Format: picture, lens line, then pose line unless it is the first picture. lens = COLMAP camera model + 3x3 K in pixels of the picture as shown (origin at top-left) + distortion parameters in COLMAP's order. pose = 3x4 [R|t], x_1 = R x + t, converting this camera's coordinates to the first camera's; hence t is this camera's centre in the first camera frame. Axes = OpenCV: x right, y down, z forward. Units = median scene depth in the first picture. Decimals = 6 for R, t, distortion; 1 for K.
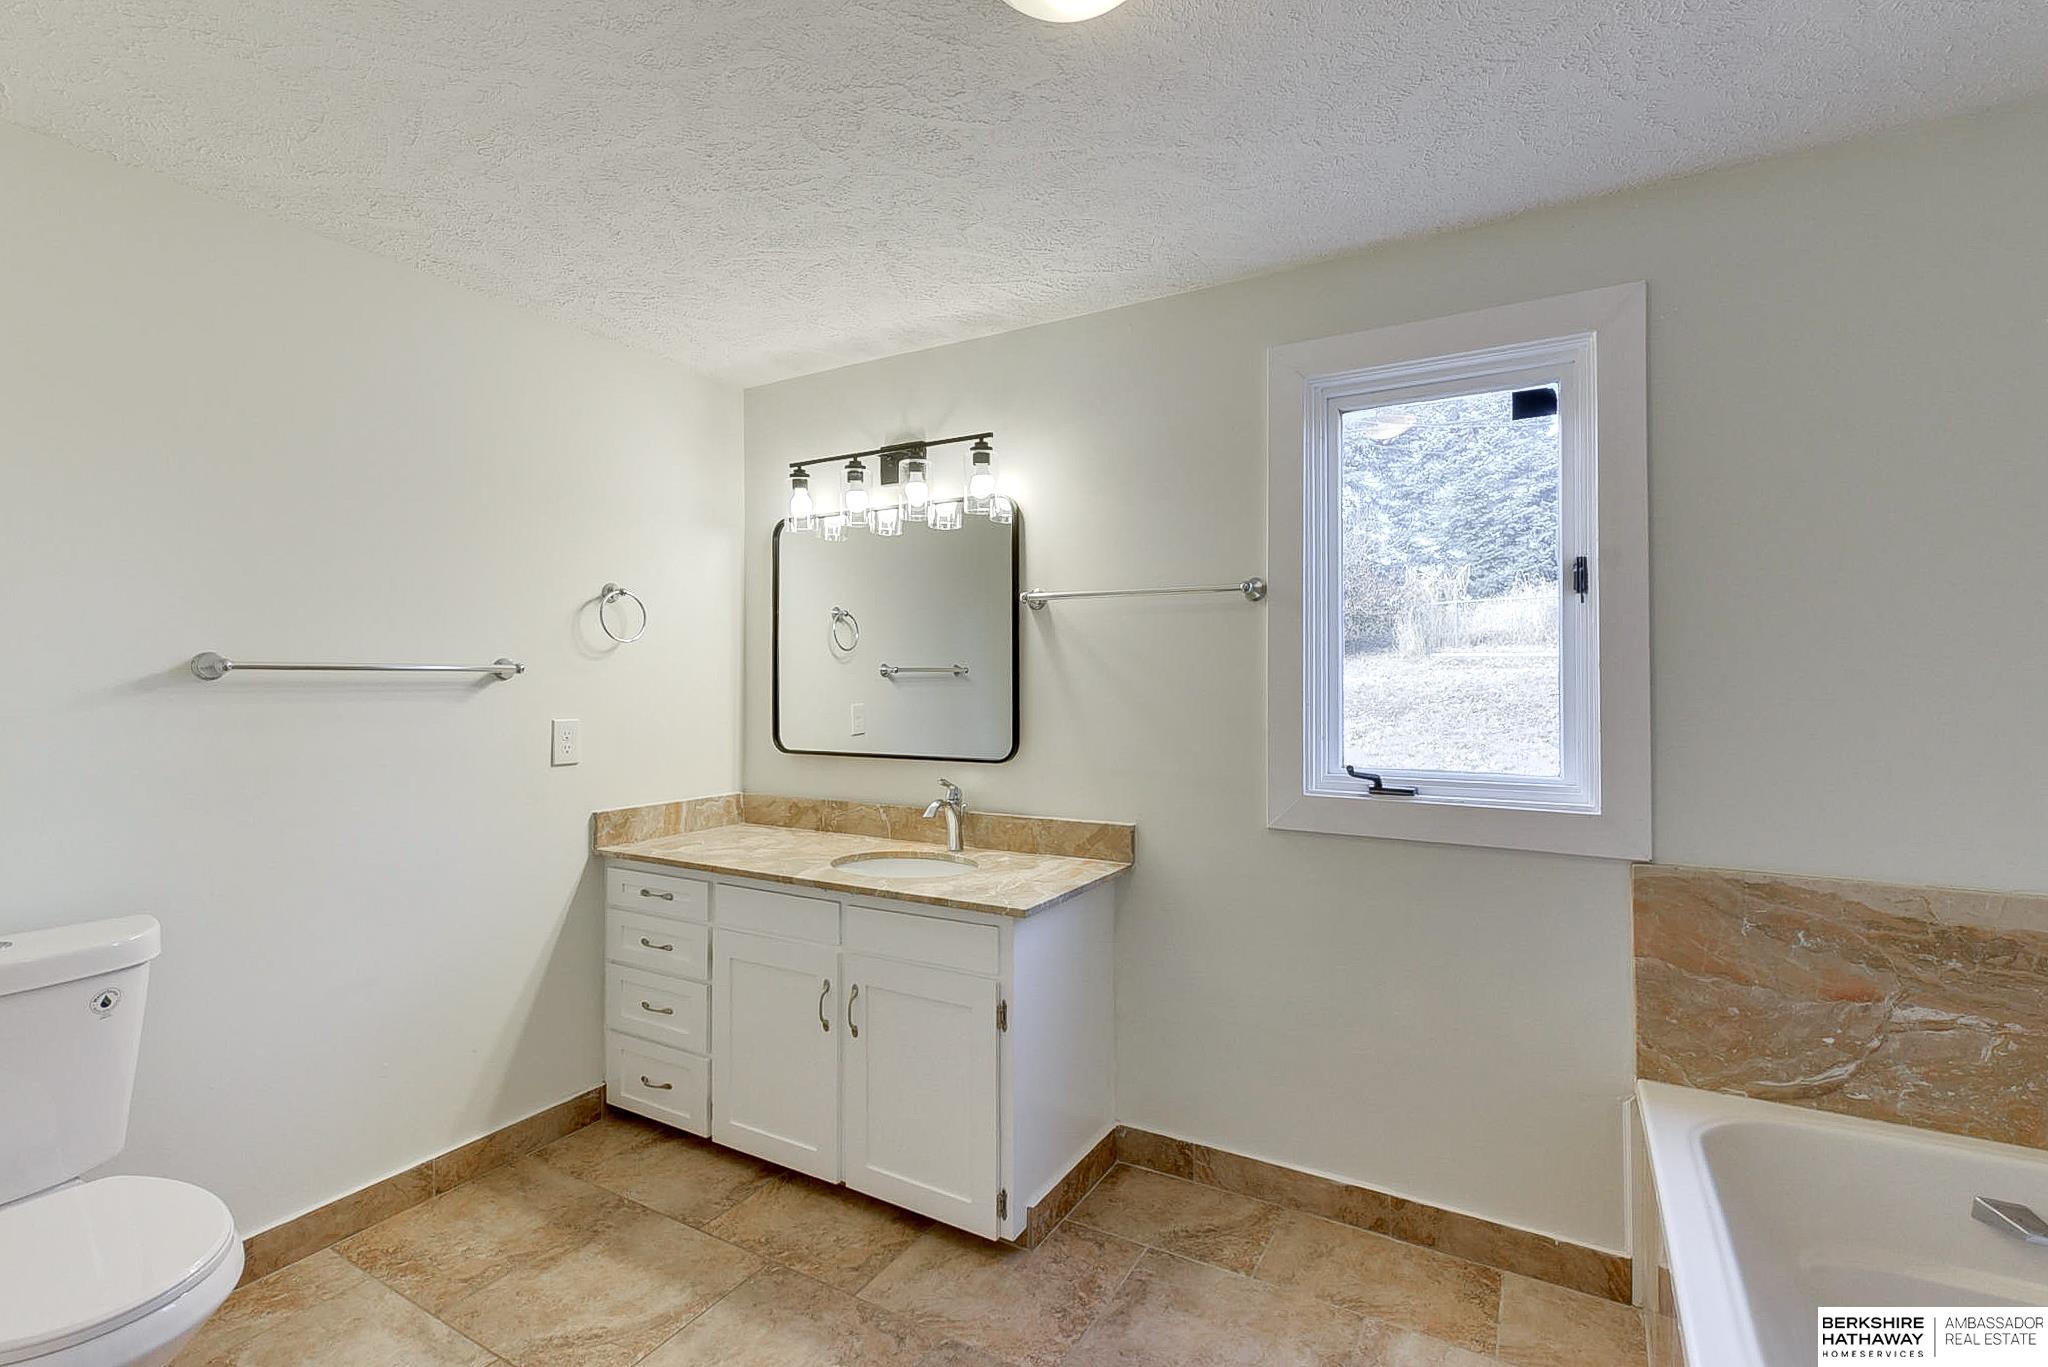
lens RADIAL K [[943.5, 0, 1024.4], [0, 943.5, 679.7], [0, 0, 1]] dist [-0.002454, -0.000434]
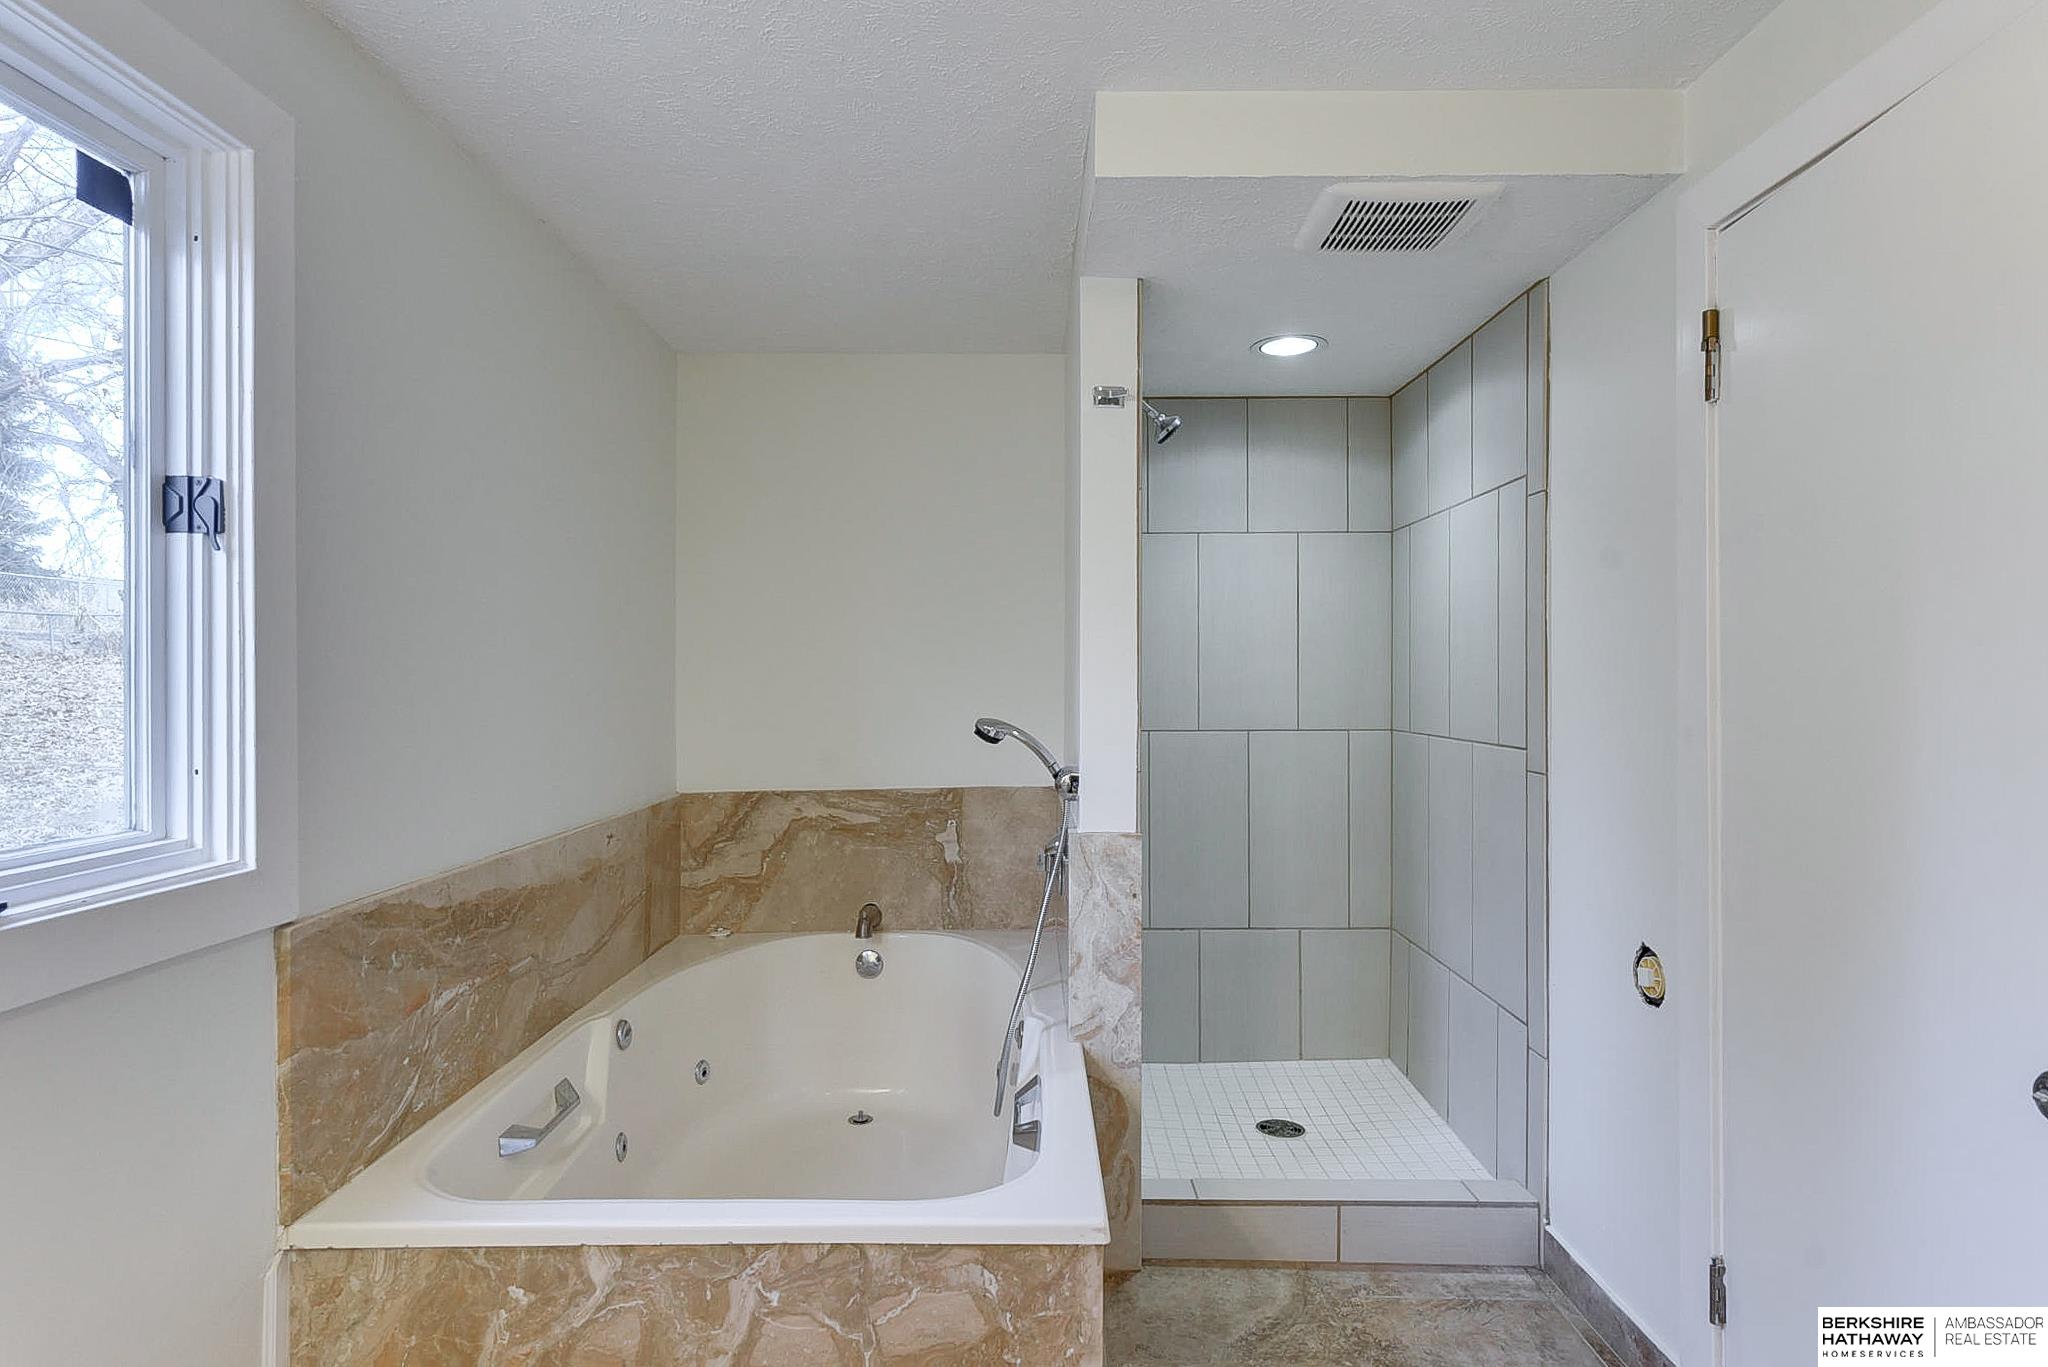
lens RADIAL K [[1085.6, 0, 1025.4], [0, 1085.6, 682.7], [0, 0, 1]] dist [-0.003209, 0.001033]
pose [[-0.492457, -0.004753, 0.870324, -0.354316], [0.001532, 0.999979, 0.006328, 0.005653], [-0.870335, 0.004450, -0.492439, 0.953845]]
